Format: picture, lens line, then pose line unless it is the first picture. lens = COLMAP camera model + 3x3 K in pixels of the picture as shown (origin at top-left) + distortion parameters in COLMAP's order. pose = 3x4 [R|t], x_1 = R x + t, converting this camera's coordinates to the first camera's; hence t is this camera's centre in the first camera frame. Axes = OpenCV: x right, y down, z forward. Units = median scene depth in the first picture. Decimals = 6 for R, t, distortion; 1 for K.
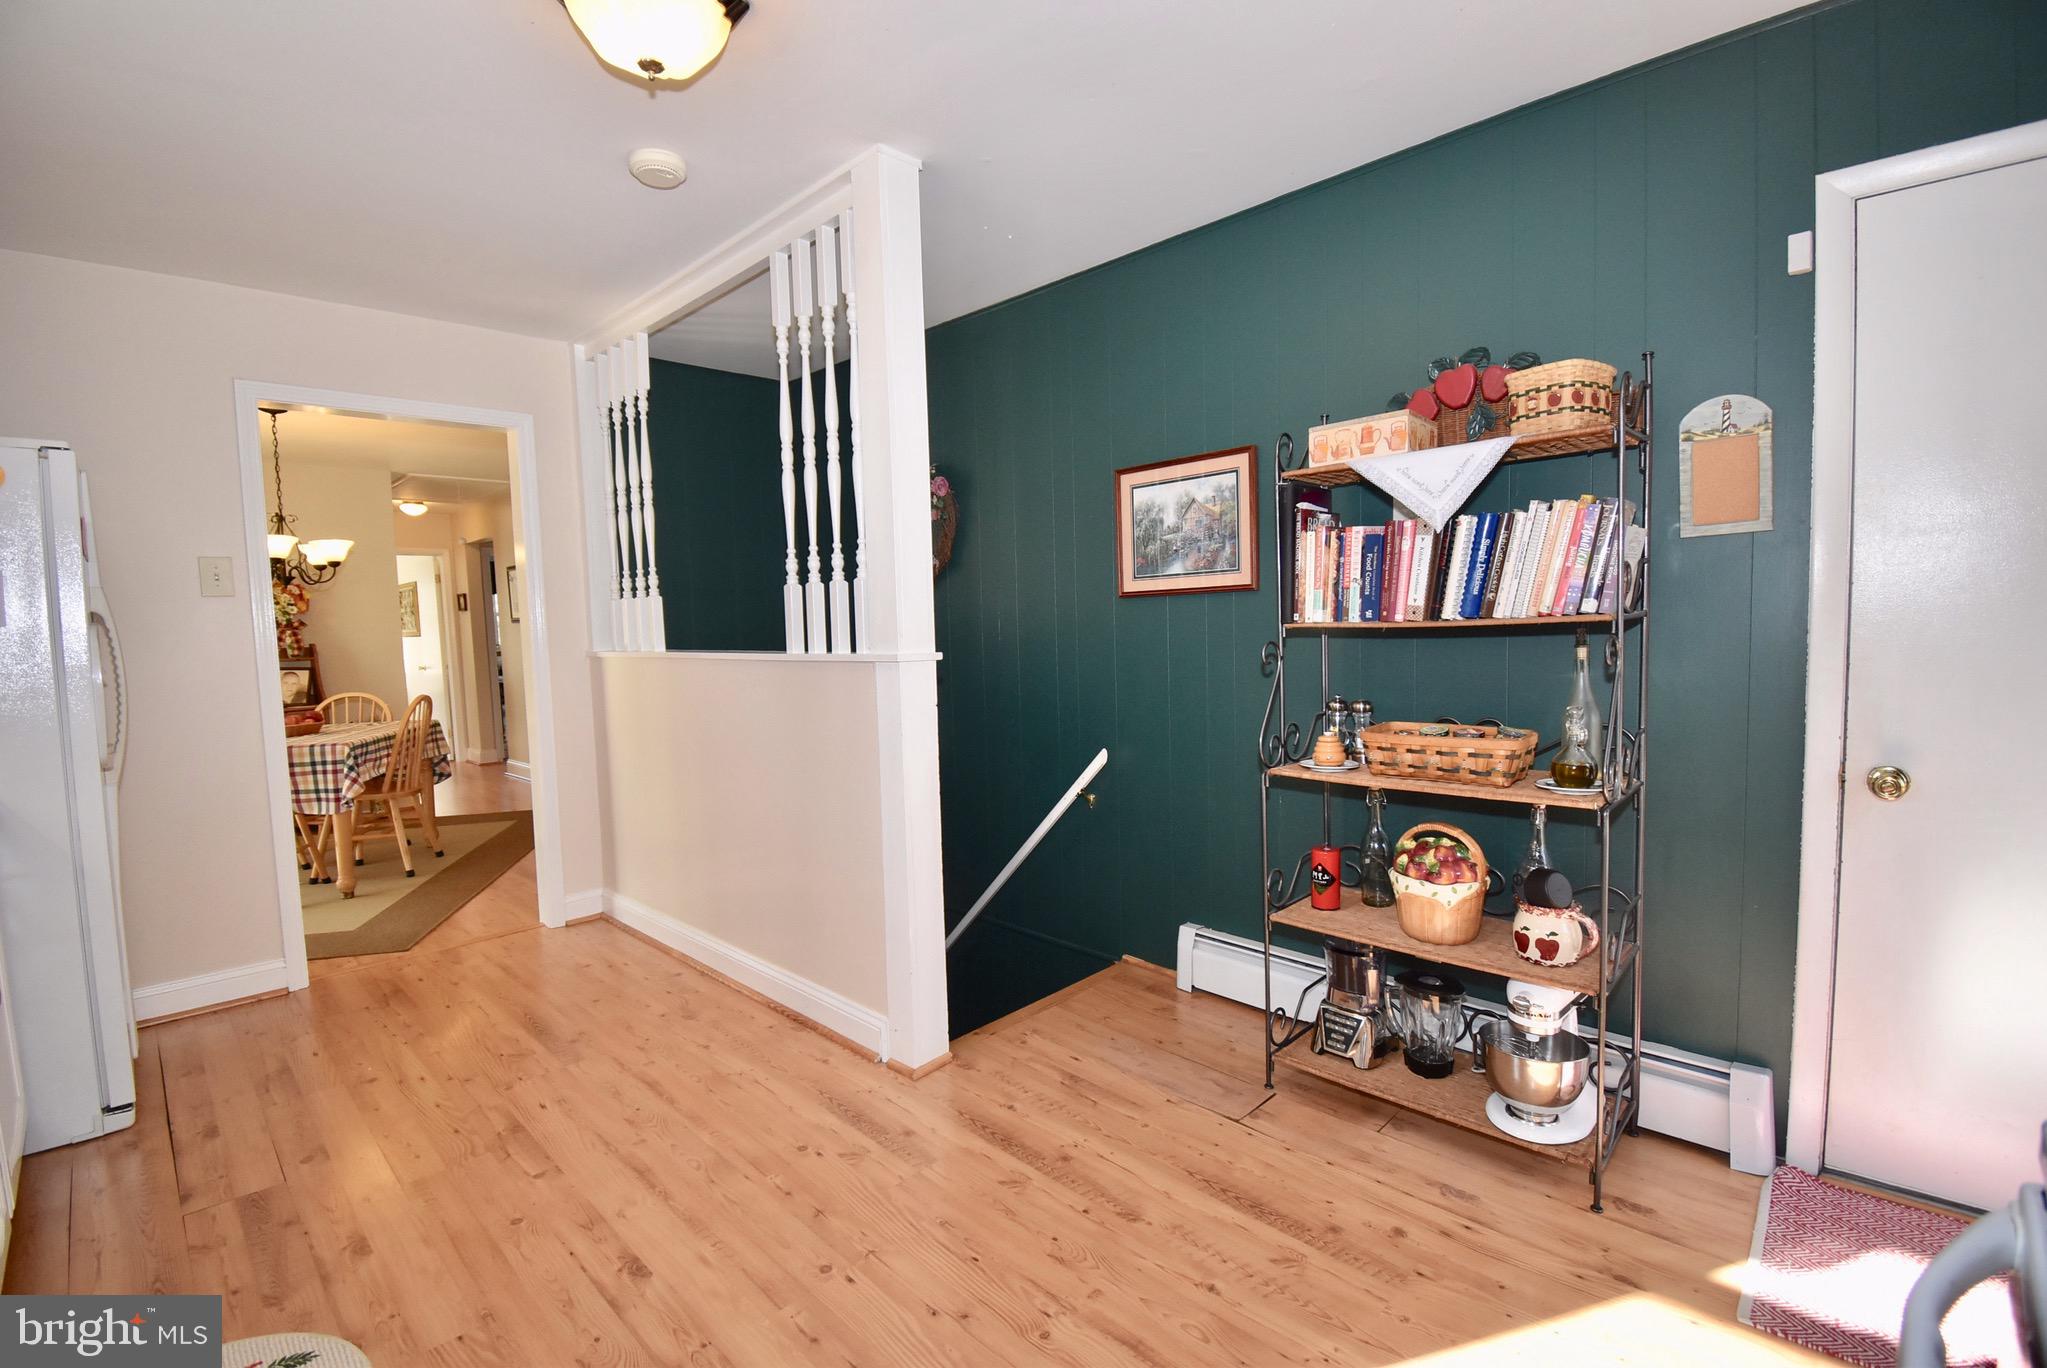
lens RADIAL K [[898.8, 0, 1022.0], [0, 898.8, 693.4], [0, 0, 1]] dist [0.018243, -0.024519]
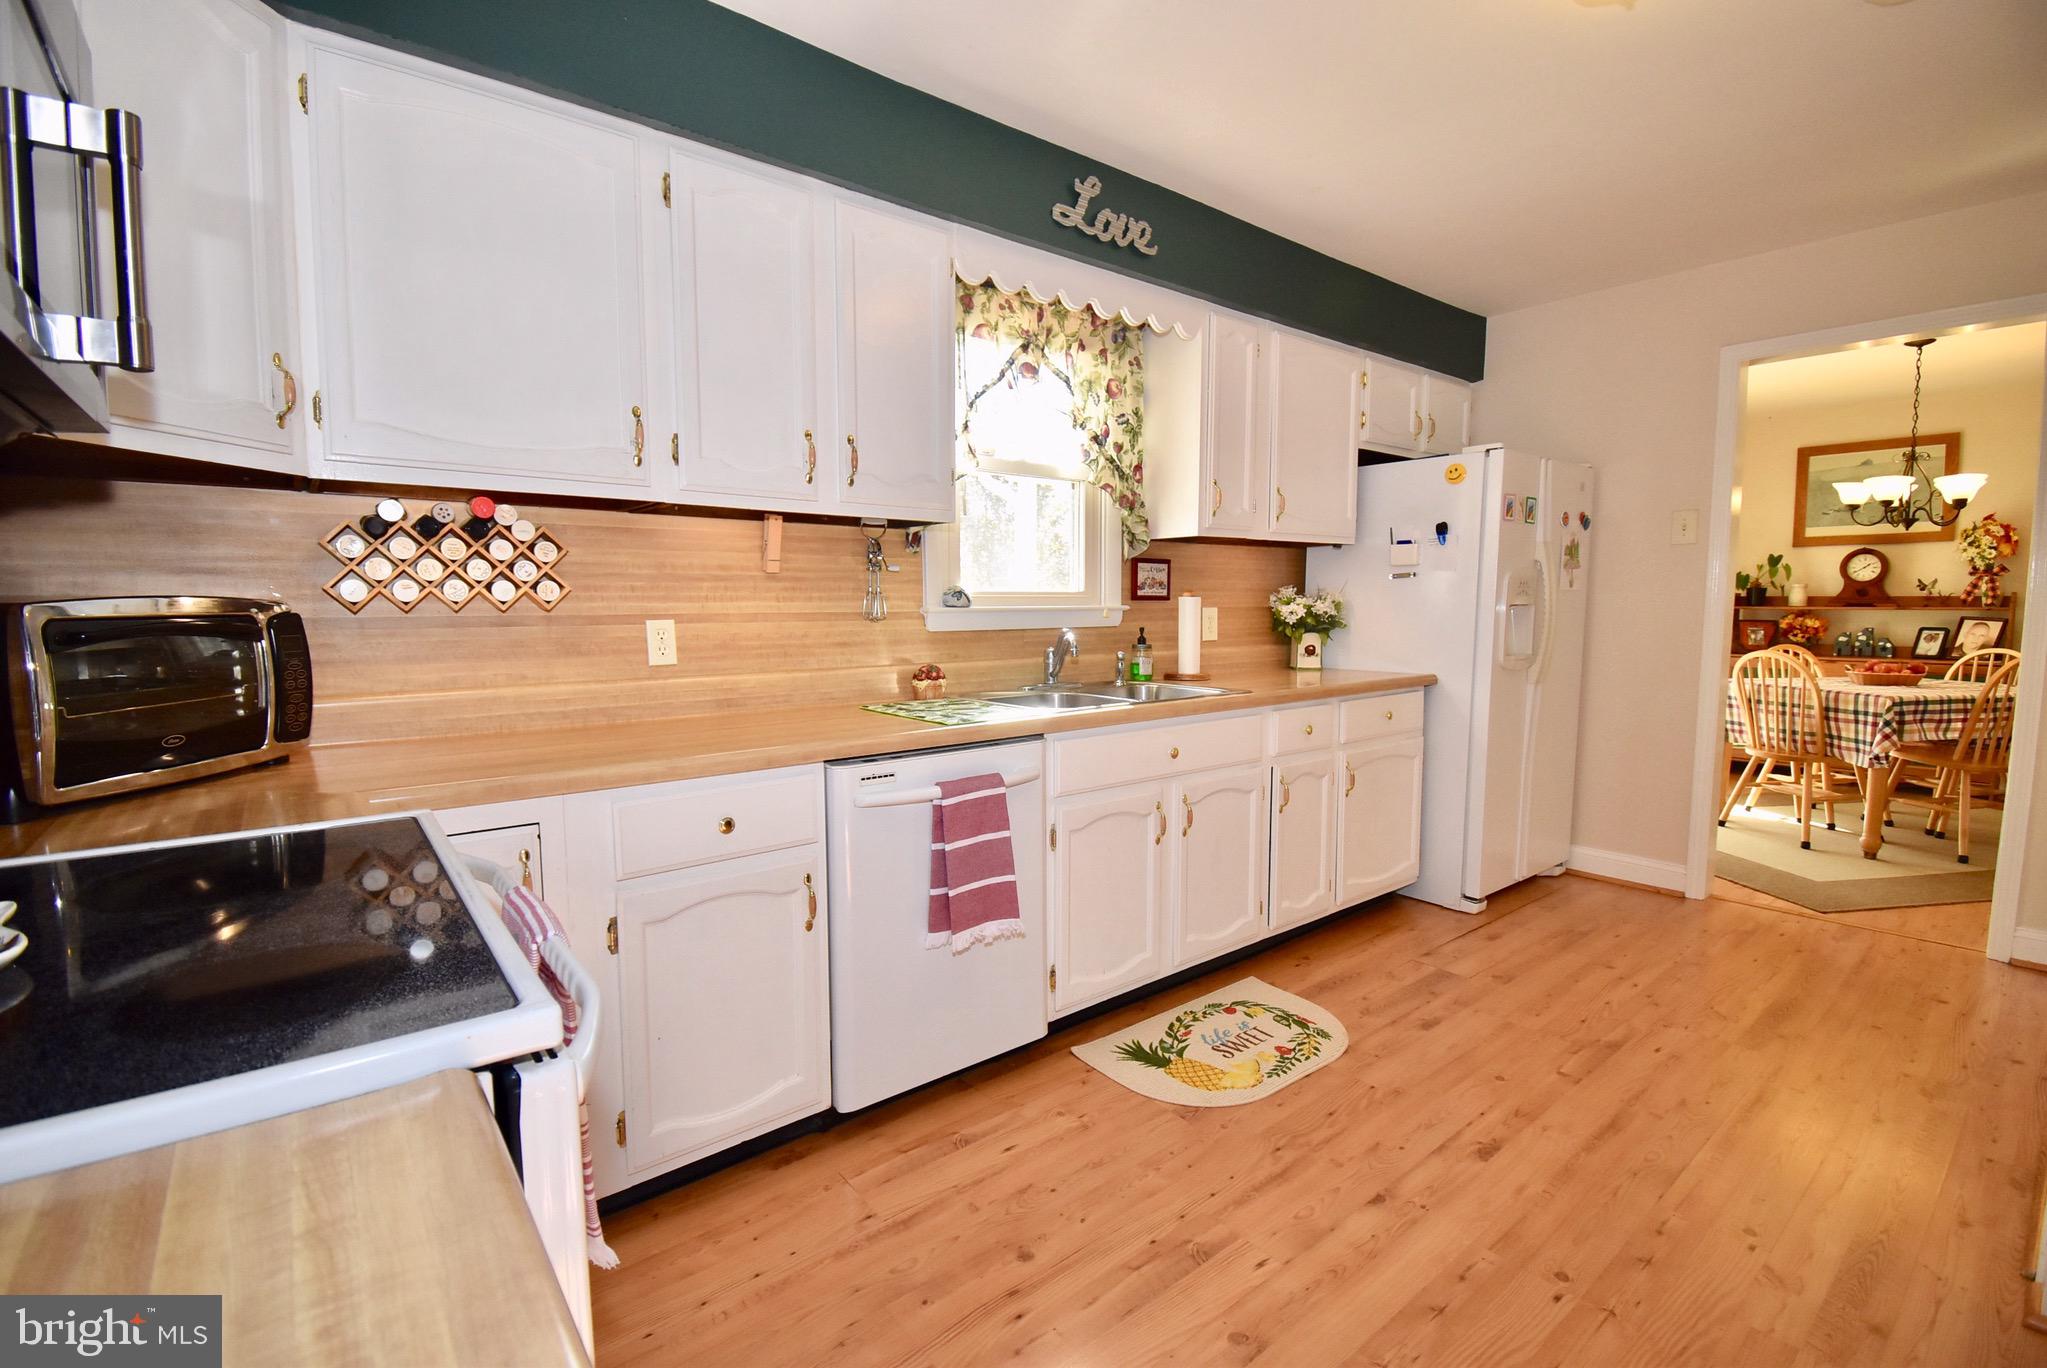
lens RADIAL K [[898.8, 0, 1022.0], [0, 898.8, 693.4], [0, 0, 1]] dist [0.018243, -0.024519]
pose [[-0.114213, 0.127267, -0.985271, 0.483762], [-0.068111, 0.988424, 0.135570, -0.022138], [0.991119, 0.082592, -0.104223, 0.368155]]
